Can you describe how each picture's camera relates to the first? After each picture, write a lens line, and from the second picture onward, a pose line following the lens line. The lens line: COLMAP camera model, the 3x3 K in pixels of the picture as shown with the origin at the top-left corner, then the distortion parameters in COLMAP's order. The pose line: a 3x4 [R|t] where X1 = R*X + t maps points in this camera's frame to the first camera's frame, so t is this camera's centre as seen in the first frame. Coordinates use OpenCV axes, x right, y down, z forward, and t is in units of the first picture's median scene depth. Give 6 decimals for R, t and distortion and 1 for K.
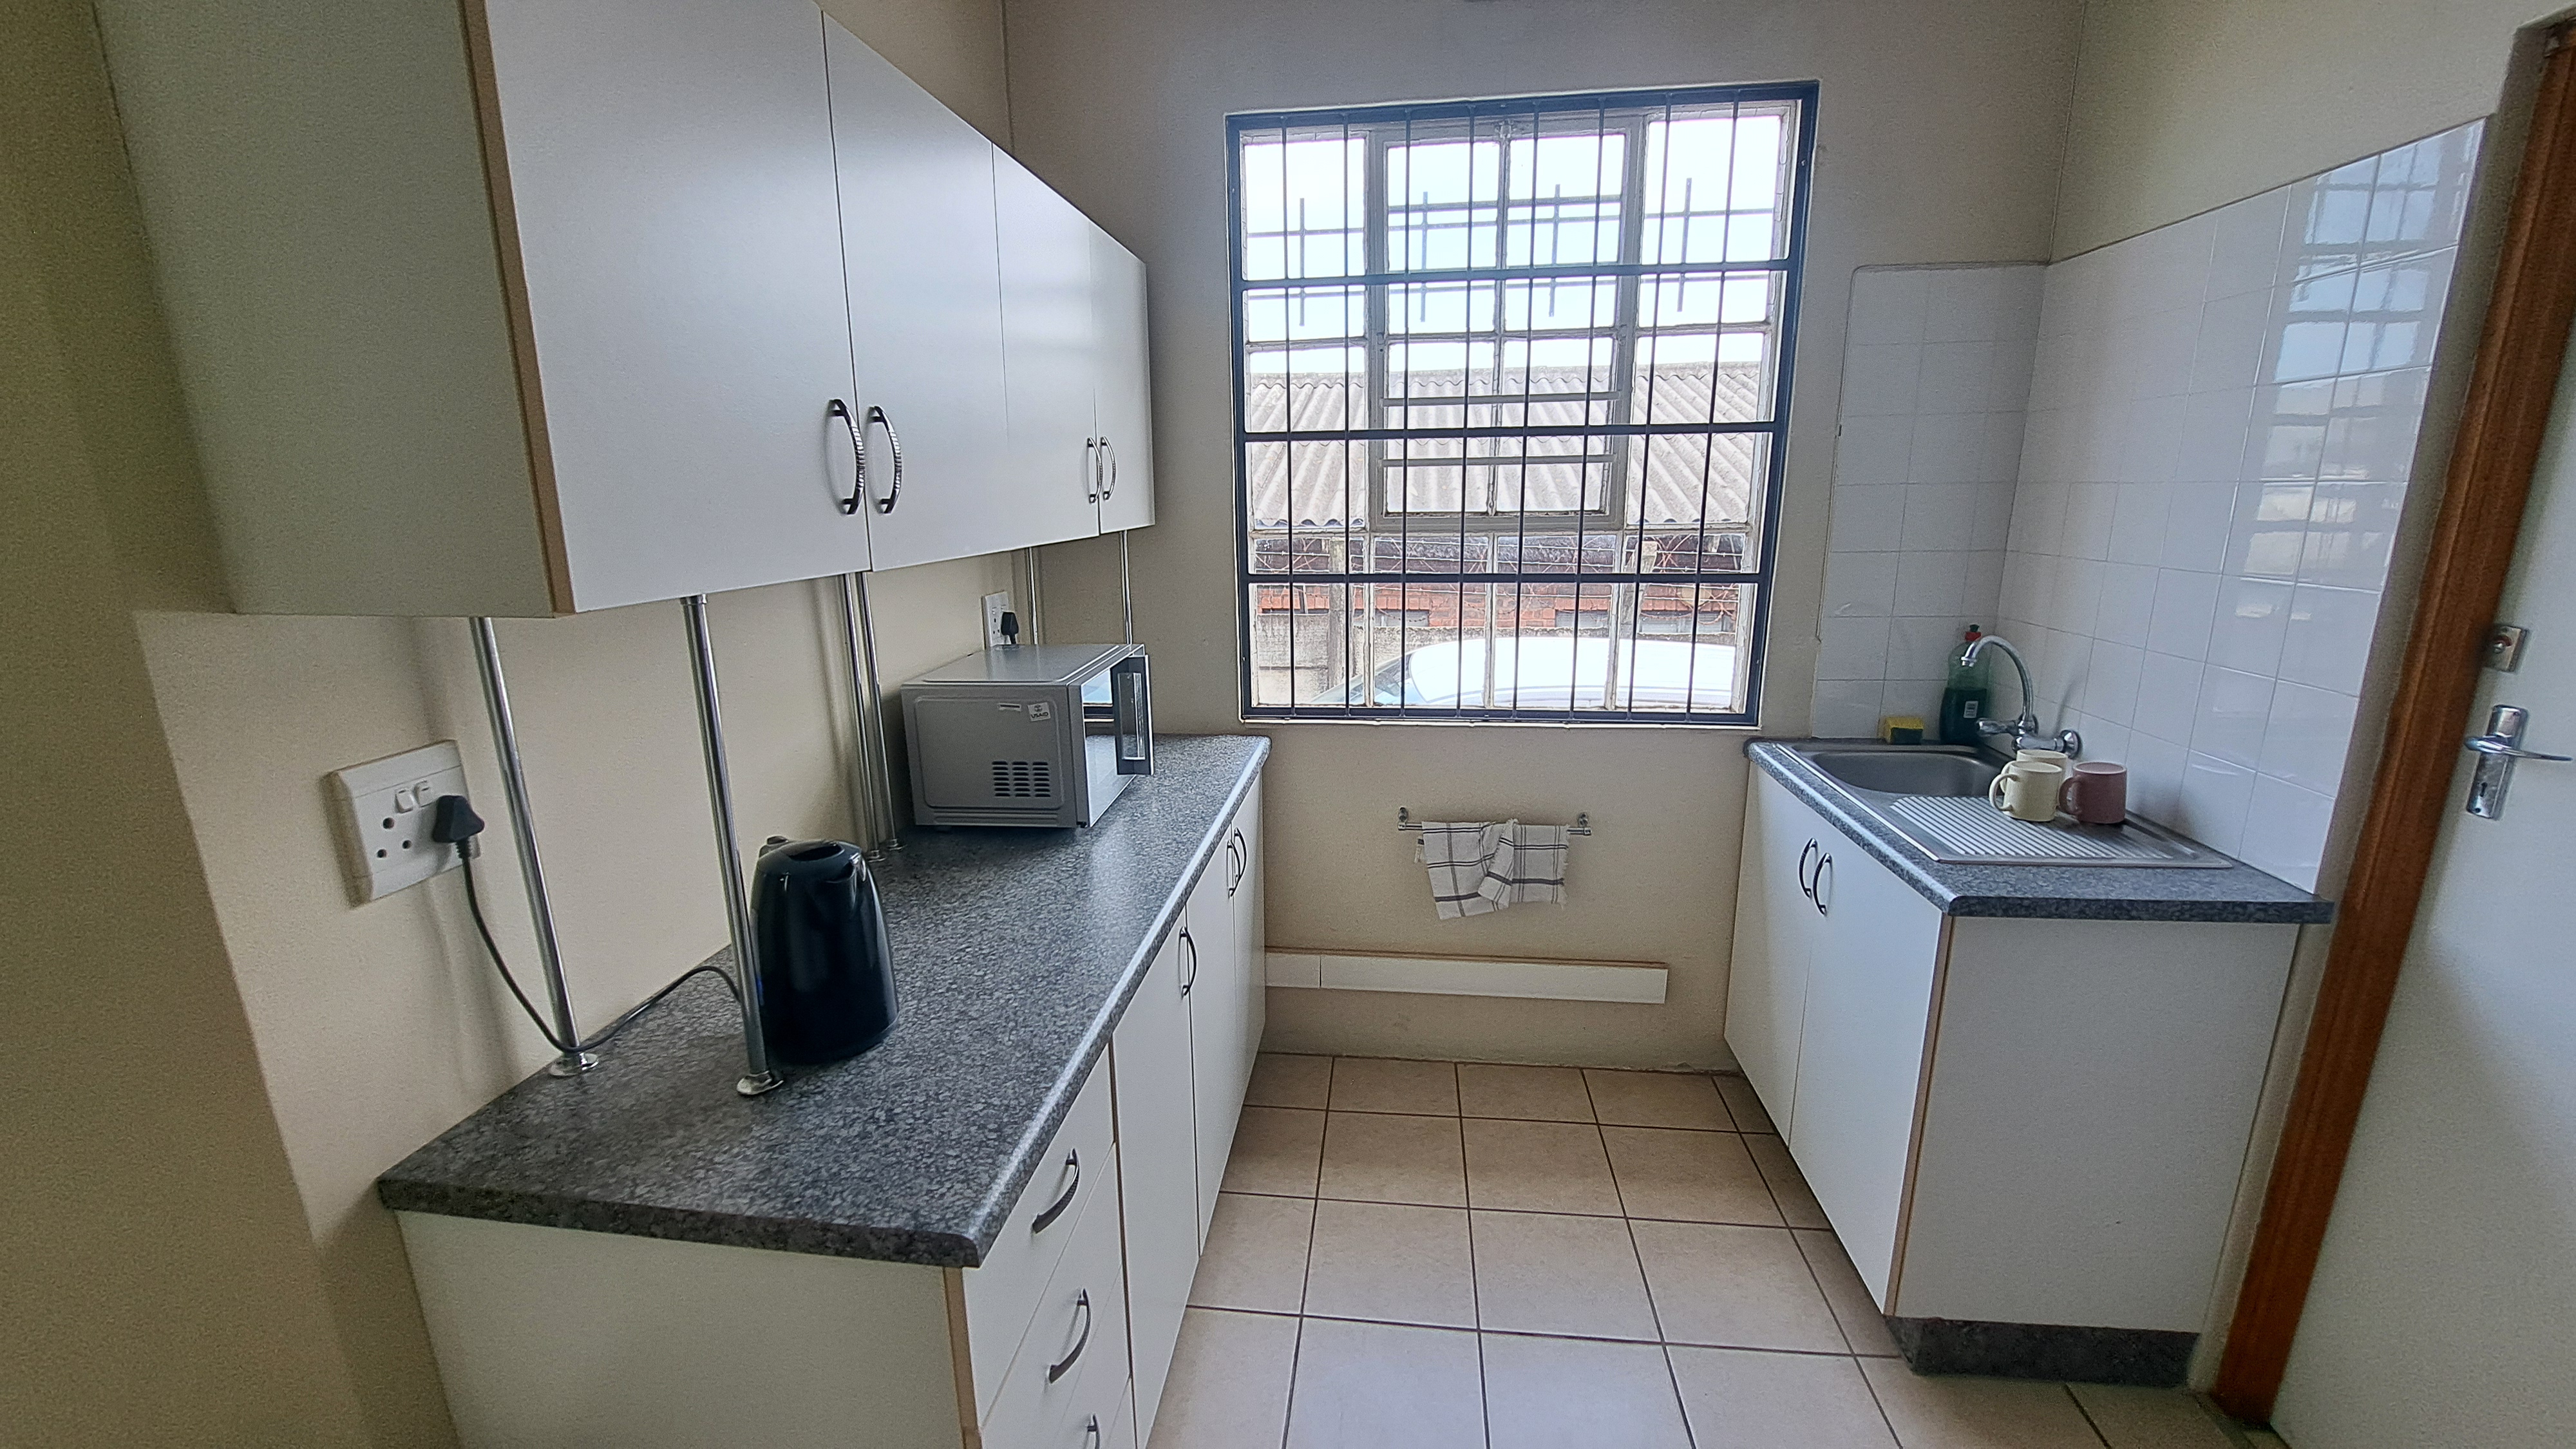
lens RADIAL K [[1029.0, 0, 1279.7], [0, 1029.0, 741.1], [0, 0, 1]] dist [-0.013374, 0.000344]
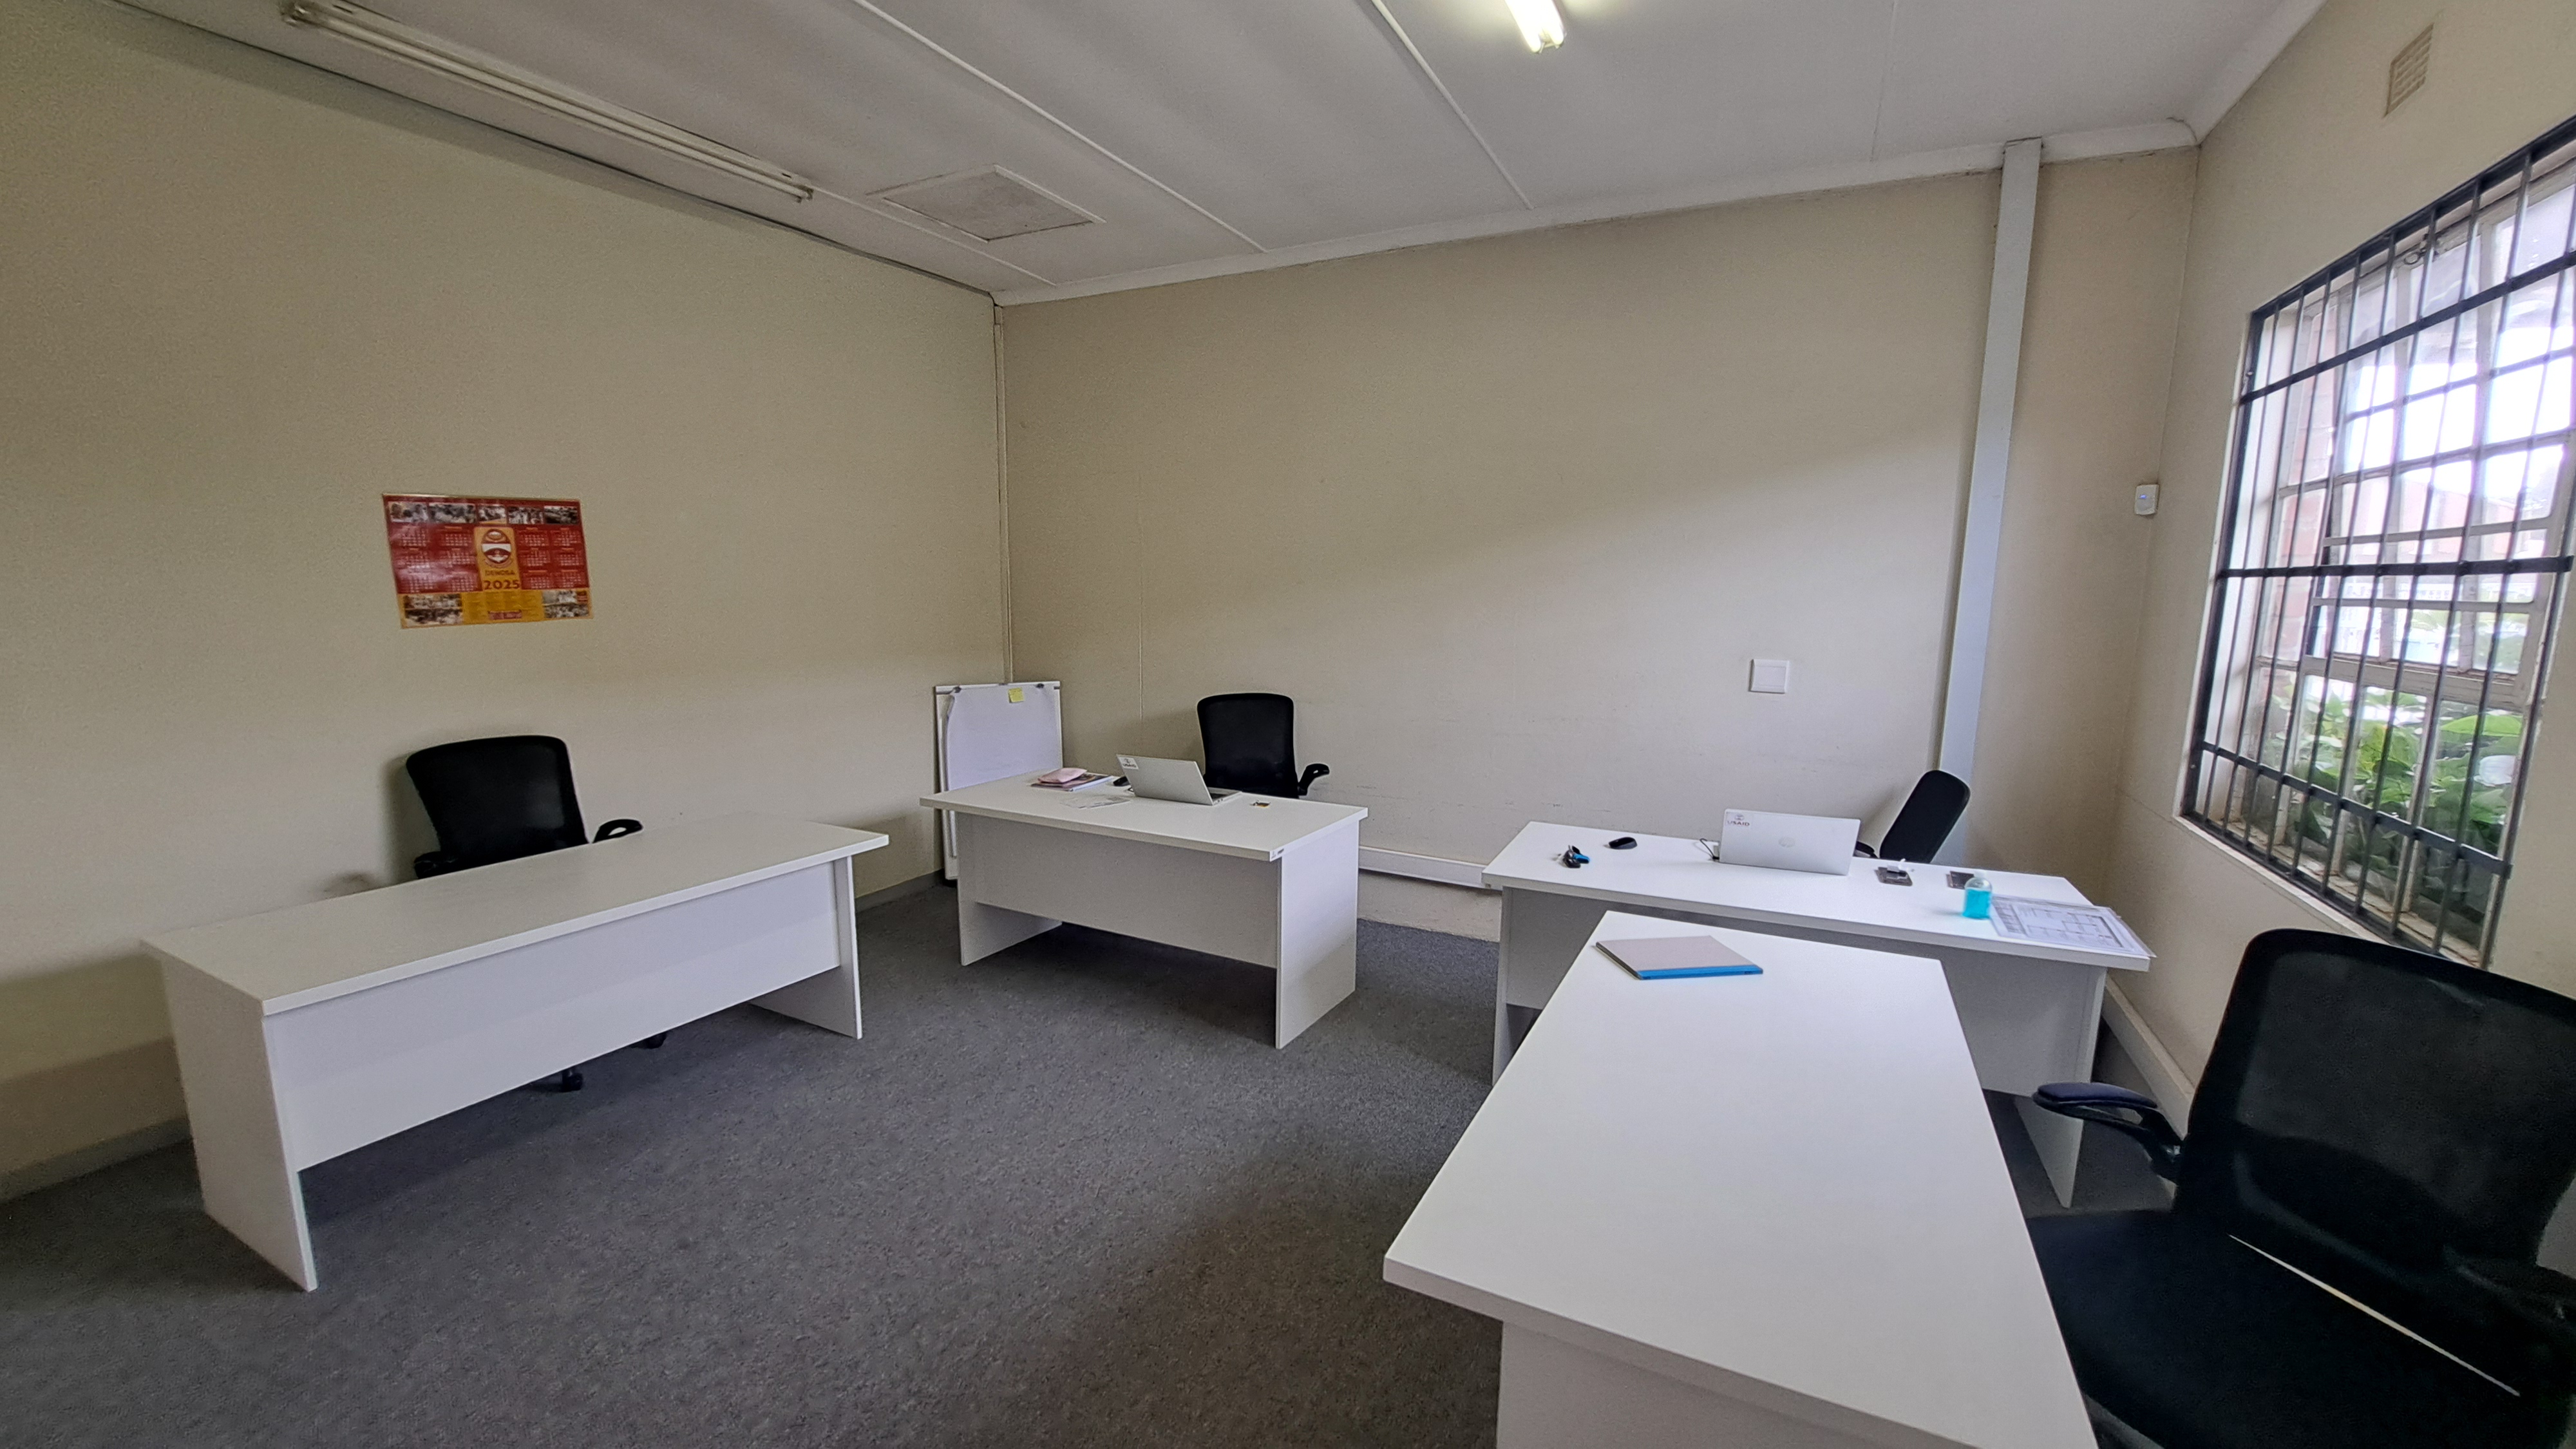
lens RADIAL K [[991.4, 0, 1288.0], [0, 991.4, 724.5], [0, 0, 1]] dist [-0.015800, -0.000118]
pose [[-0.350331, 0.148225, -0.924823, 1.259046], [-0.230393, 0.943422, 0.238482, -0.159853], [0.907847, 0.296621, -0.296360, 0.443784]]
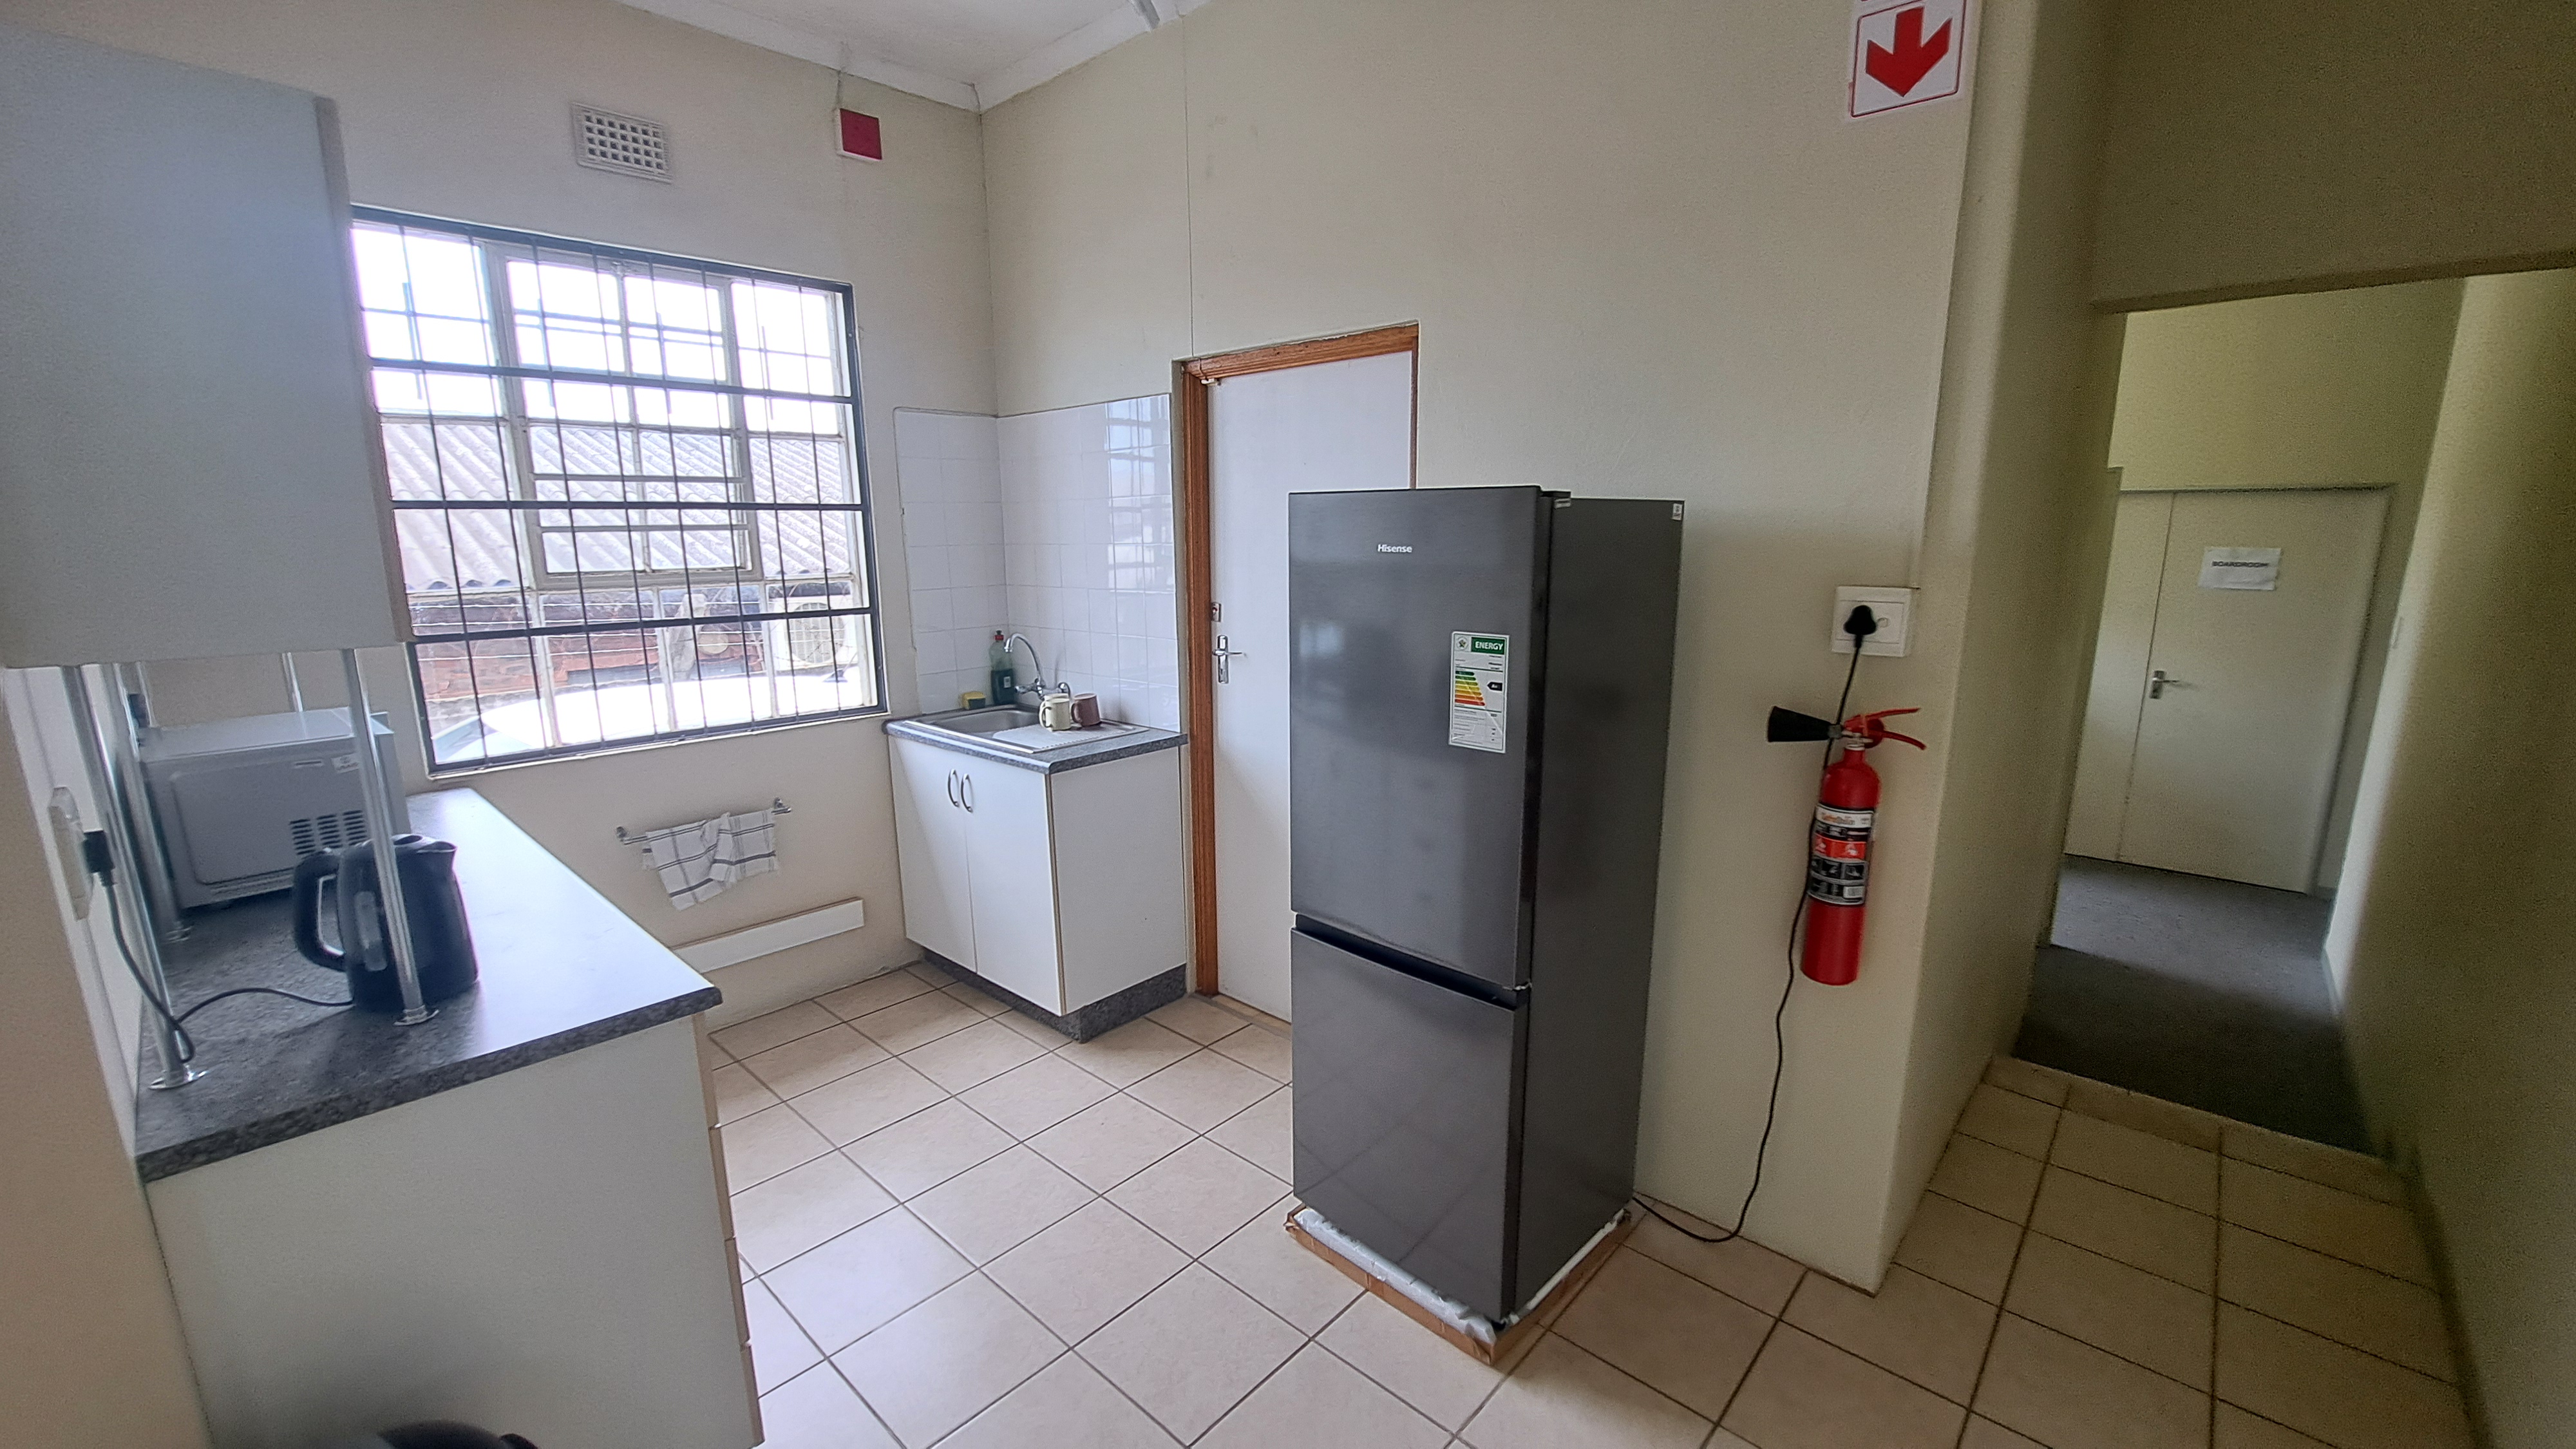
lens RADIAL K [[1029.0, 0, 1279.7], [0, 1029.0, 741.1], [0, 0, 1]] dist [-0.013374, 0.000344]
pose [[0.581534, -0.155759, 0.798472, -0.377724], [0.195299, 0.979527, 0.048839, 0.063936], [-0.789731, 0.127539, 0.600048, -0.297772]]
